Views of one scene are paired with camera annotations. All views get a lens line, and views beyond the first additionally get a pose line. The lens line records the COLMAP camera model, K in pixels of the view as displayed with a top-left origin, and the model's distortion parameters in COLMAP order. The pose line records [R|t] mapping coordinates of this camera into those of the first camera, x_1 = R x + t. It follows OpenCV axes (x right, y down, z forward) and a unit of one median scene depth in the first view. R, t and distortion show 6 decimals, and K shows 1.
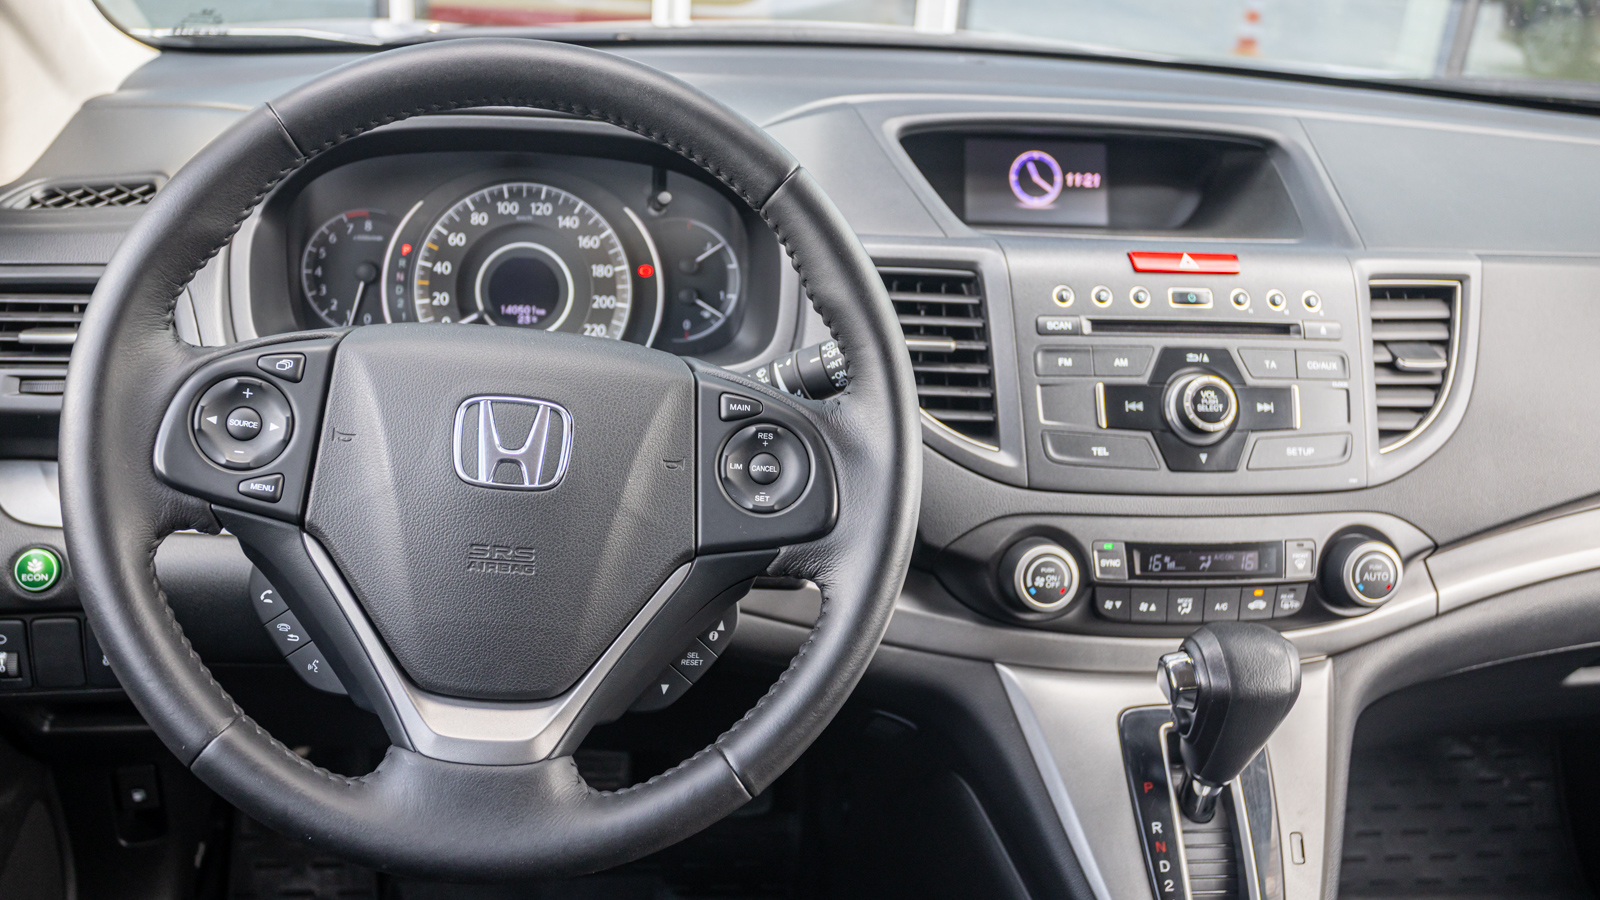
lens RADIAL K [[1468.4, 0, 774.9], [0, 1468.4, 428.3], [0, 0, 1]] dist [-0.001392, 0.011883]
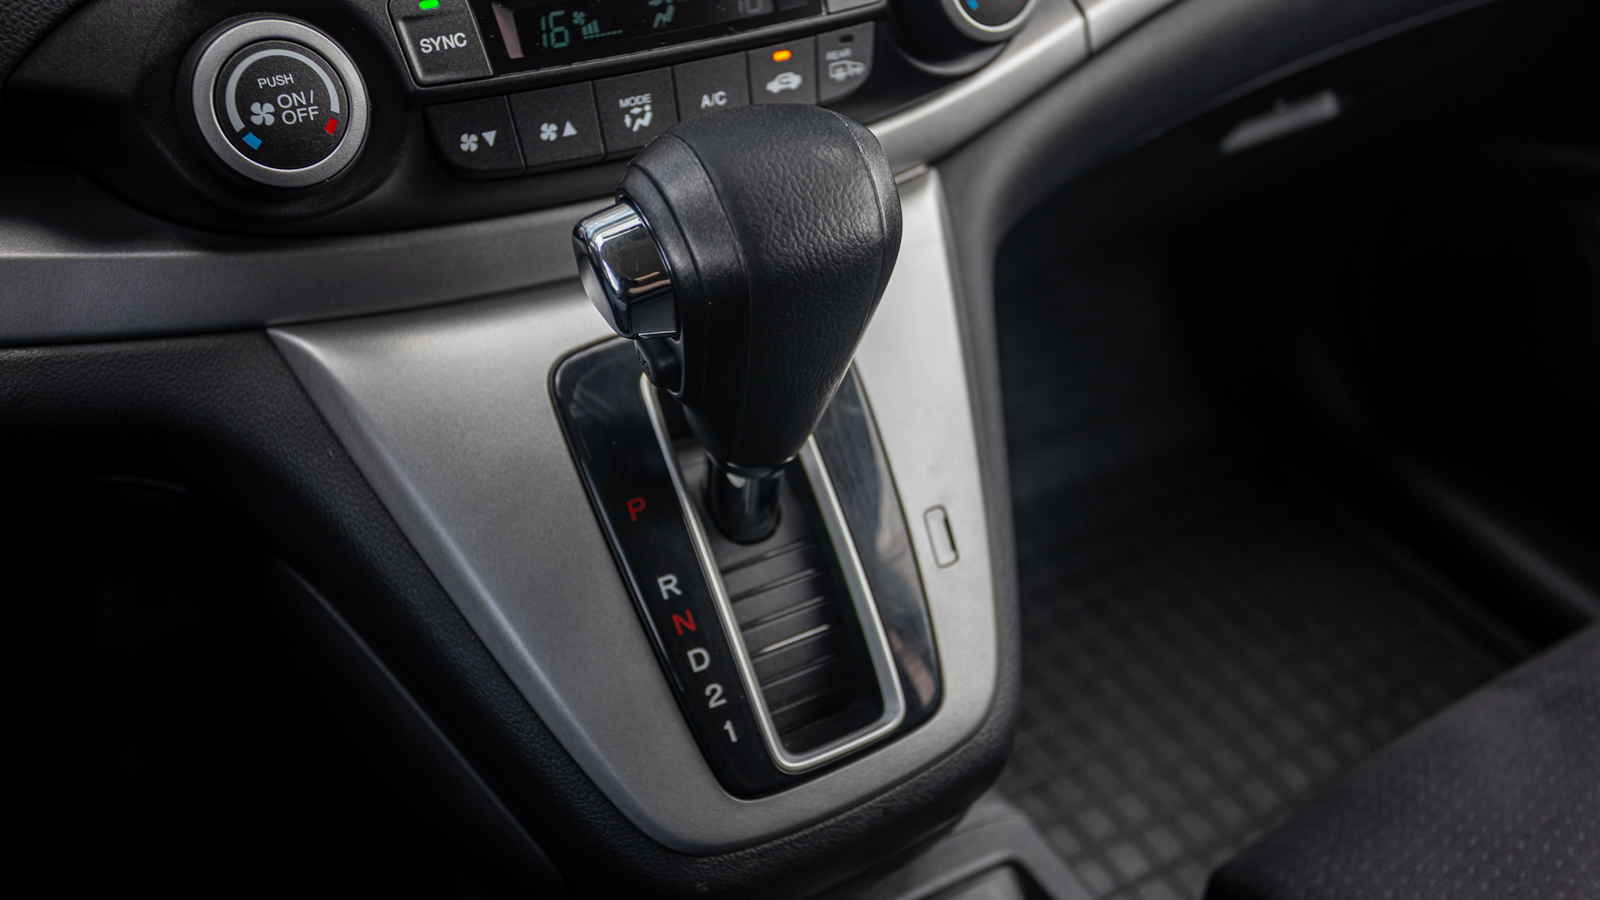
lens RADIAL K [[1253.5, 0, 795.1], [0, 1253.5, 447.1], [0, 0, 1]] dist [-0.003952, 0.002409]
pose [[0.934296, -0.264014, 0.239555, 0.201200], [0.186373, 0.934557, 0.303097, 0.108053], [-0.303900, -0.238536, 0.922359, 0.589402]]
